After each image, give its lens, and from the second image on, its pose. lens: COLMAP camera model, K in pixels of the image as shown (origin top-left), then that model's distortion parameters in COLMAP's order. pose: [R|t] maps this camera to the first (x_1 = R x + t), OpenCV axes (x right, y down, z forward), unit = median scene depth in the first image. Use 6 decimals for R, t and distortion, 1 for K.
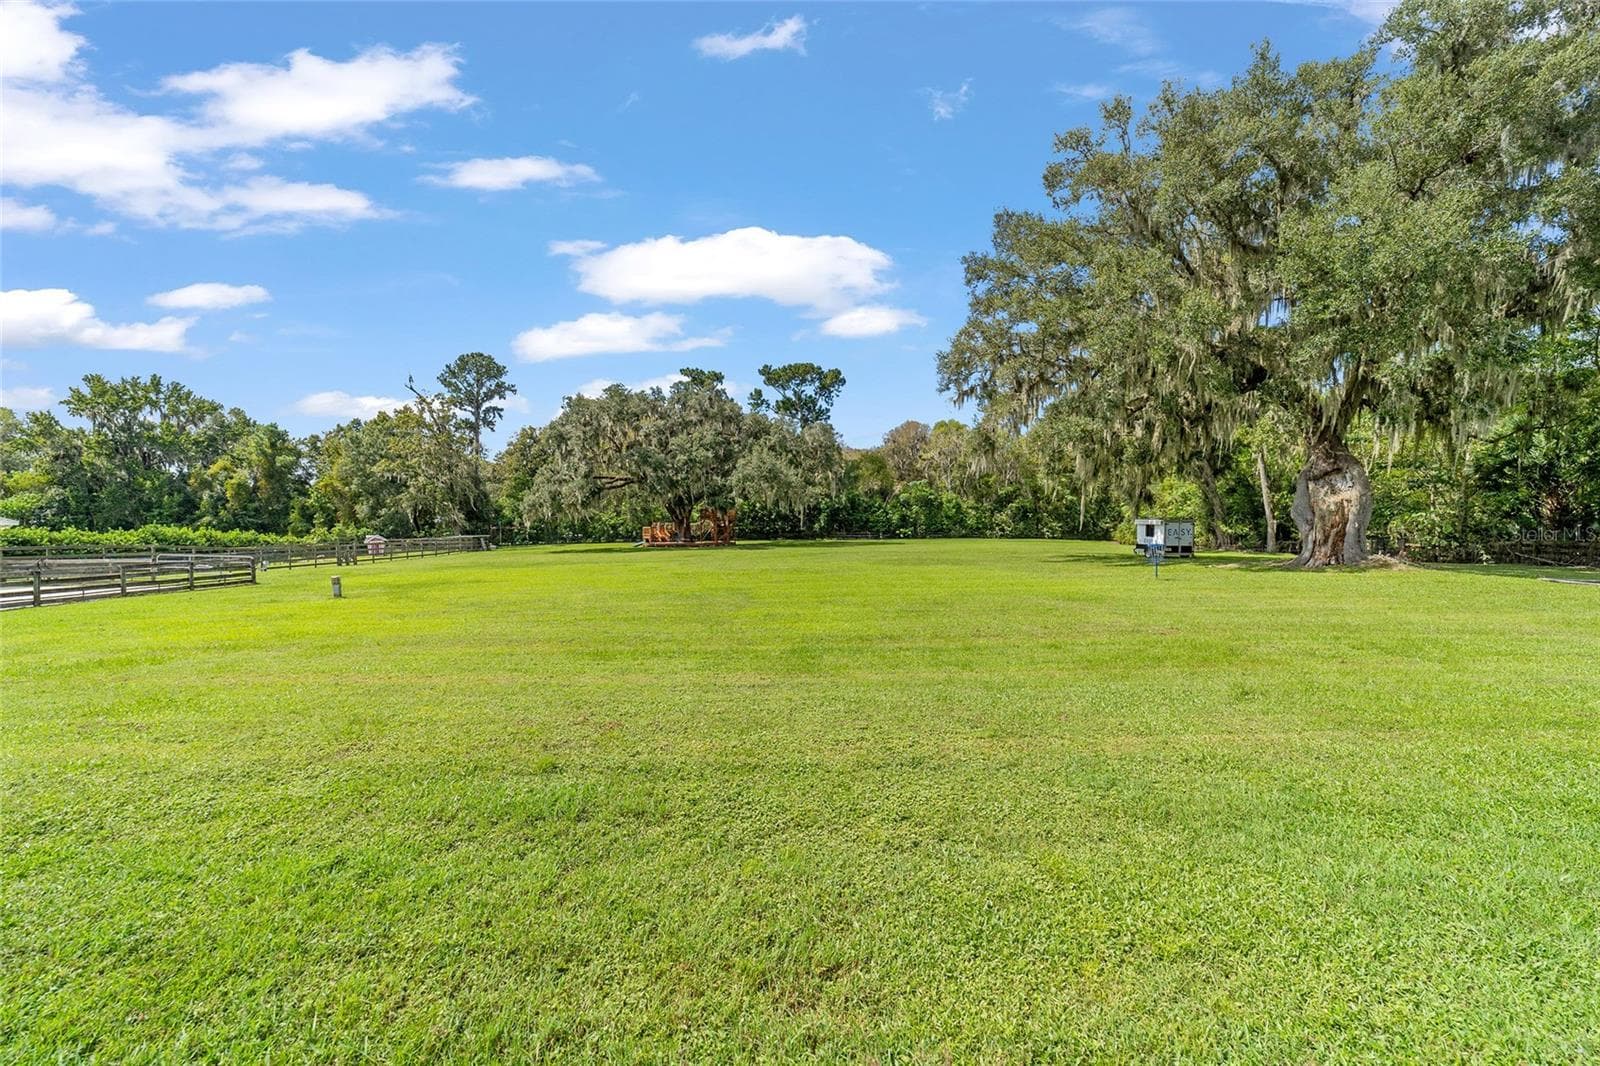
lens RADIAL K [[609.6, 0, 795.8], [0, 609.6, 525.2], [0, 0, 1]] dist [-0.017241, 0.008671]
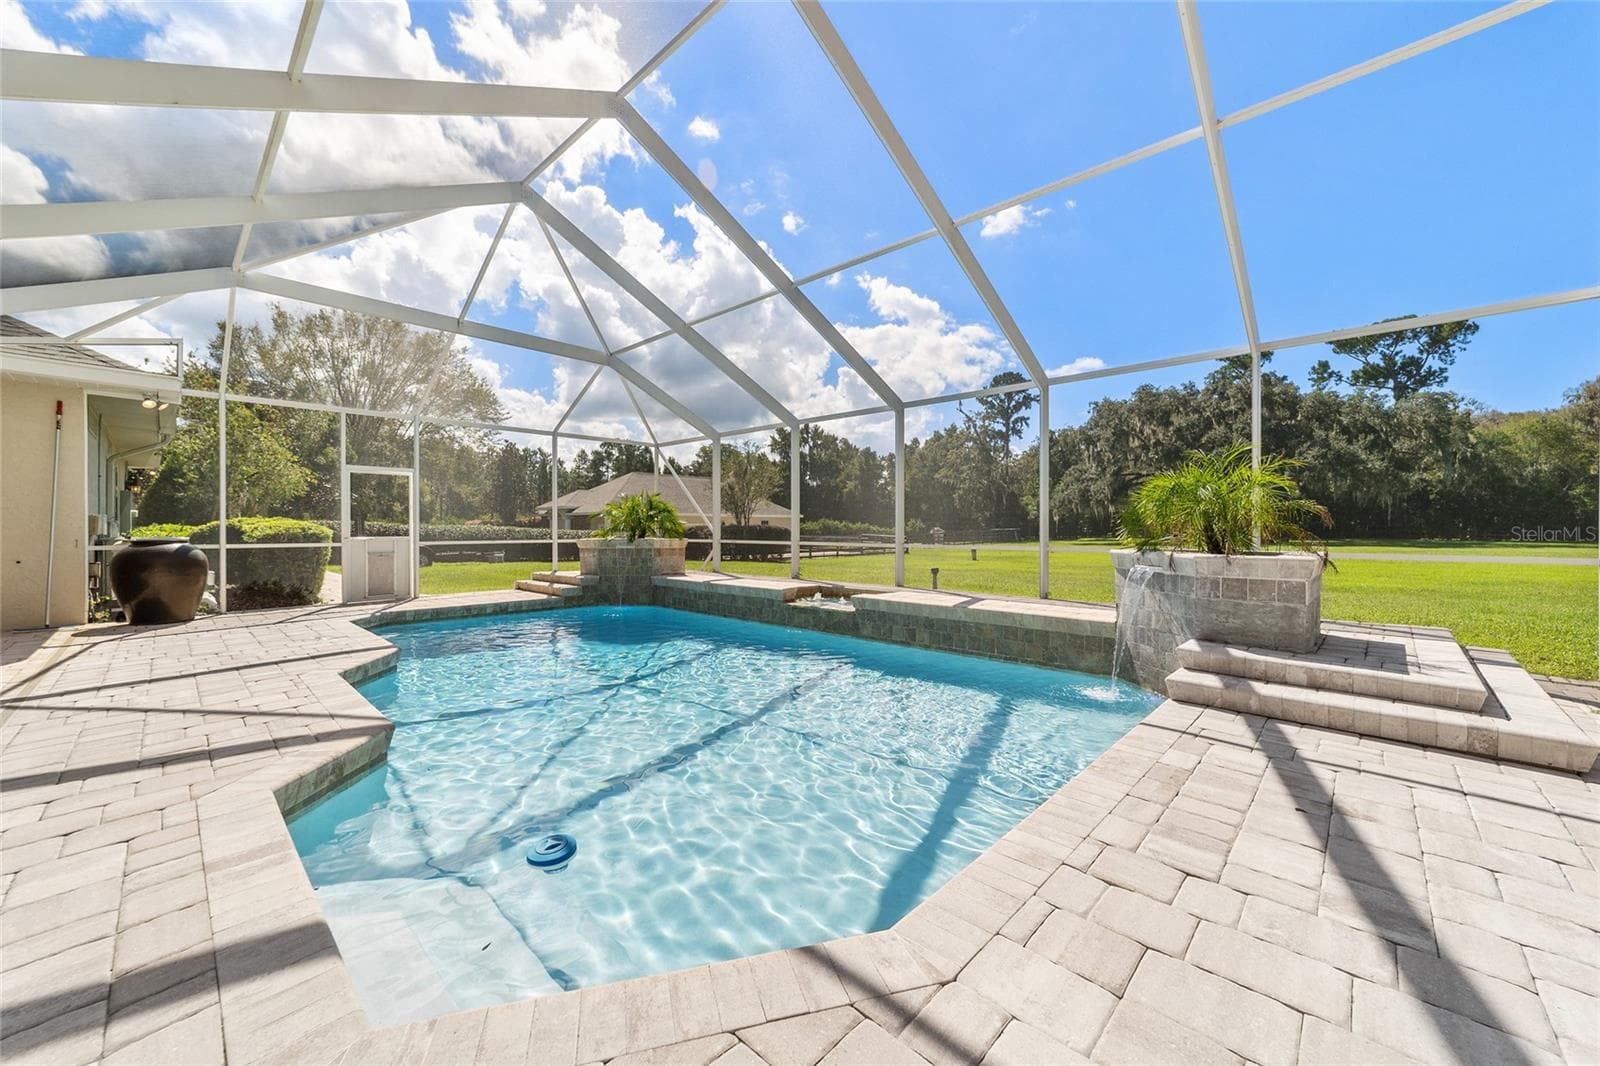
lens RADIAL K [[609.6, 0, 795.8], [0, 609.6, 525.2], [0, 0, 1]] dist [-0.017241, 0.008671]
pose [[0.710014, 0.005377, -0.704167, 0.010547], [-0.000891, 0.999977, 0.006738, 0.002230], [0.704187, -0.004157, 0.710002, -0.123278]]
